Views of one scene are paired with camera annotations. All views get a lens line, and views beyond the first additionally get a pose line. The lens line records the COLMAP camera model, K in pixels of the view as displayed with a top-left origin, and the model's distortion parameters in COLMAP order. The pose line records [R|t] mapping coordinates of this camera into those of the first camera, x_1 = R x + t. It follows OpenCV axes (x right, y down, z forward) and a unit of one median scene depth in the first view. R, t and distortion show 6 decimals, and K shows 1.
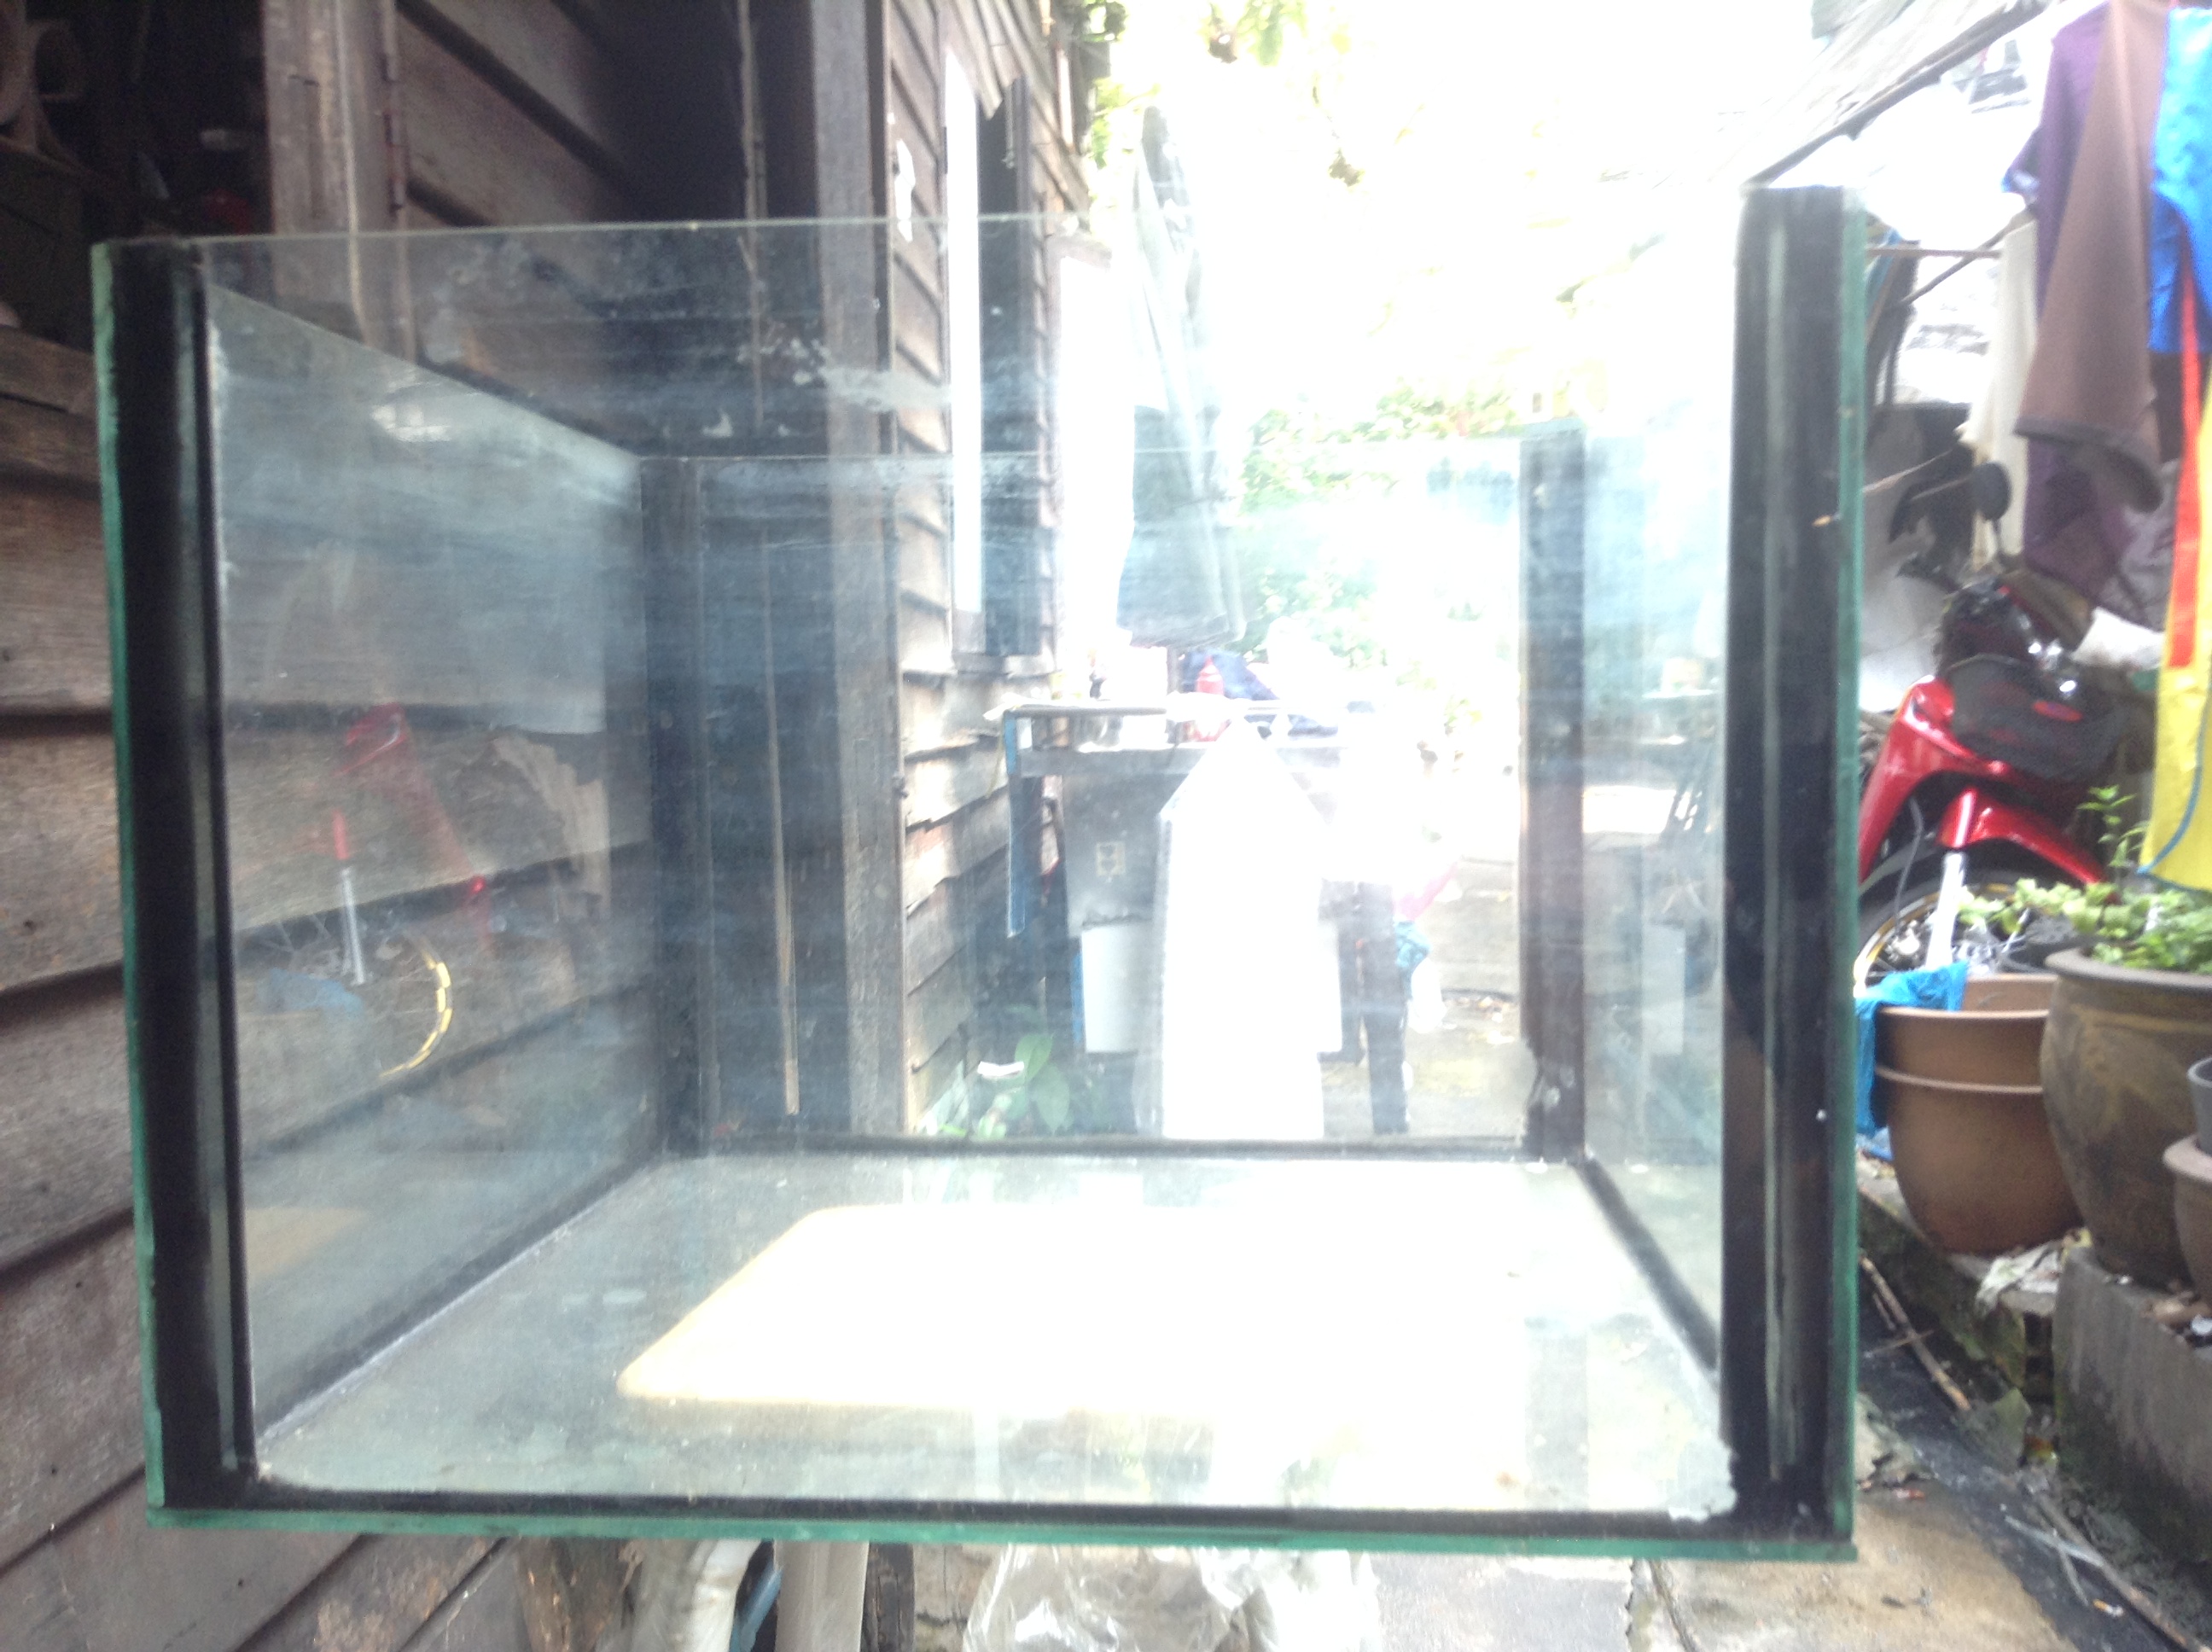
lens RADIAL K [[2068.1, 0, 1106.0], [0, 2068.1, 826.0], [0, 0, 1]] dist [0.044551, -0.051978]
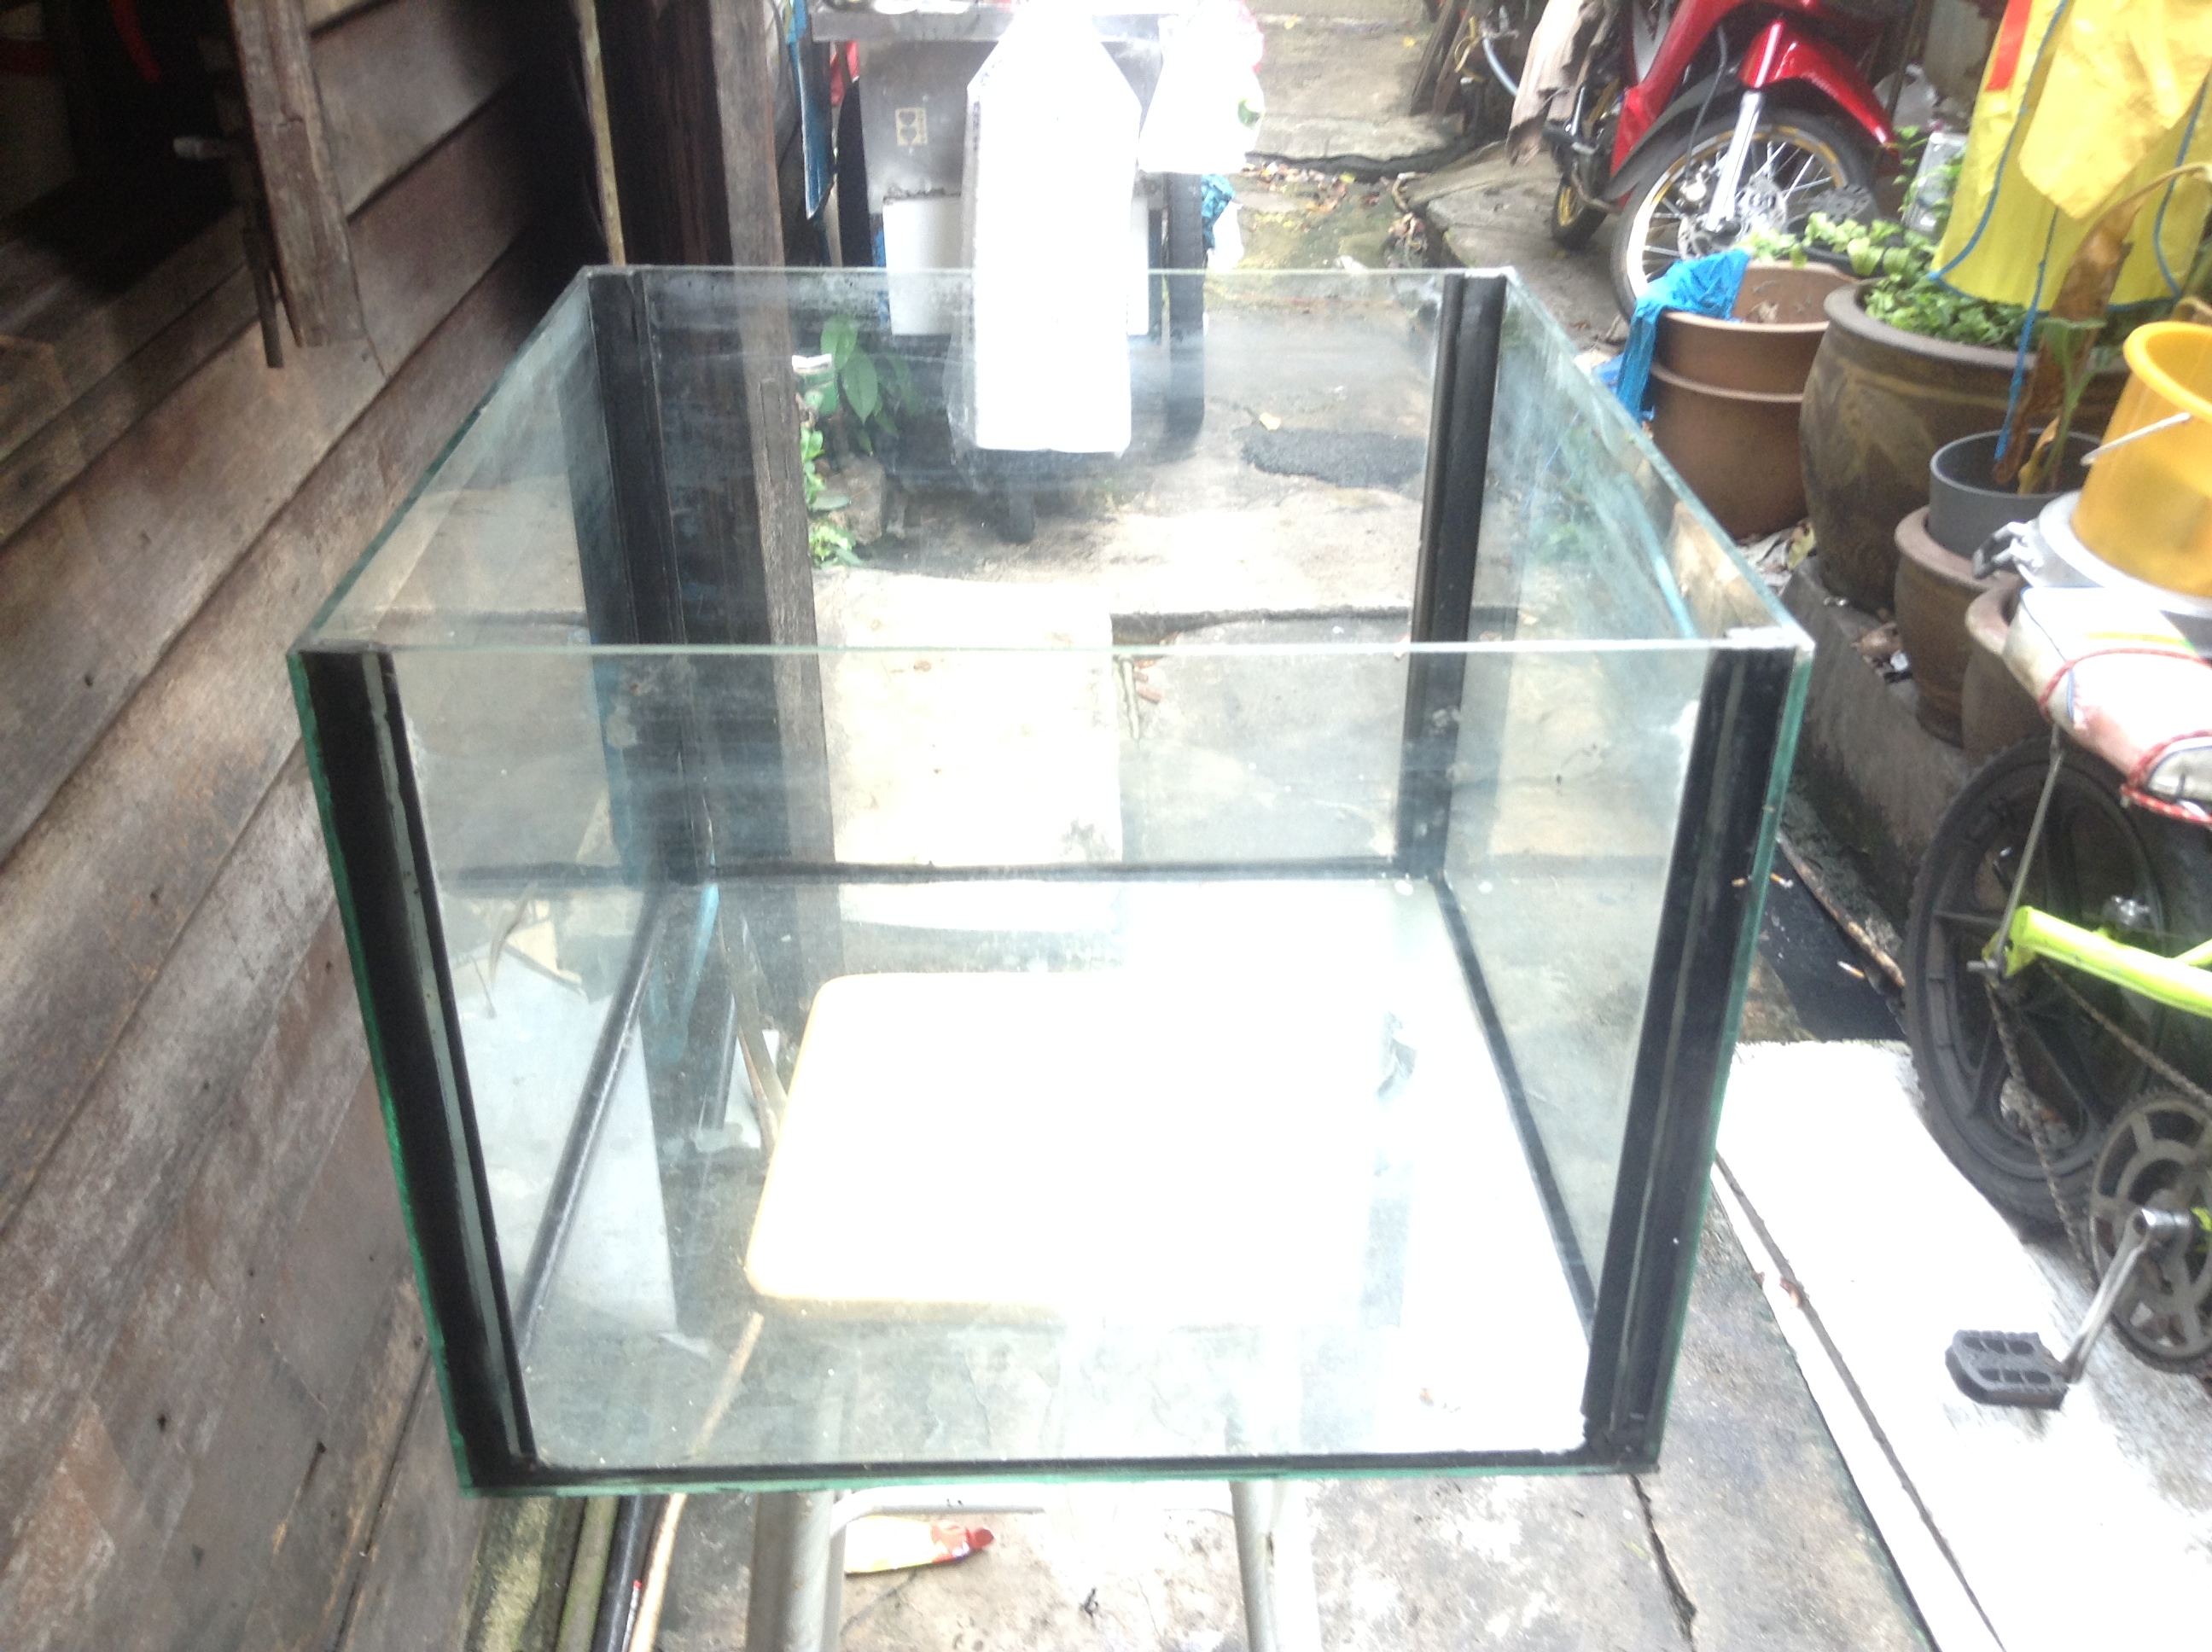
lens RADIAL K [[2061.2, 0, 1135.1], [0, 2061.2, 831.9], [0, 0, 1]] dist [0.143956, -0.297479]
pose [[0.991608, -0.032641, 0.125089, -0.037180], [-0.023749, 0.905141, 0.424447, -0.140871], [-0.127078, -0.423856, 0.896771, -0.019903]]
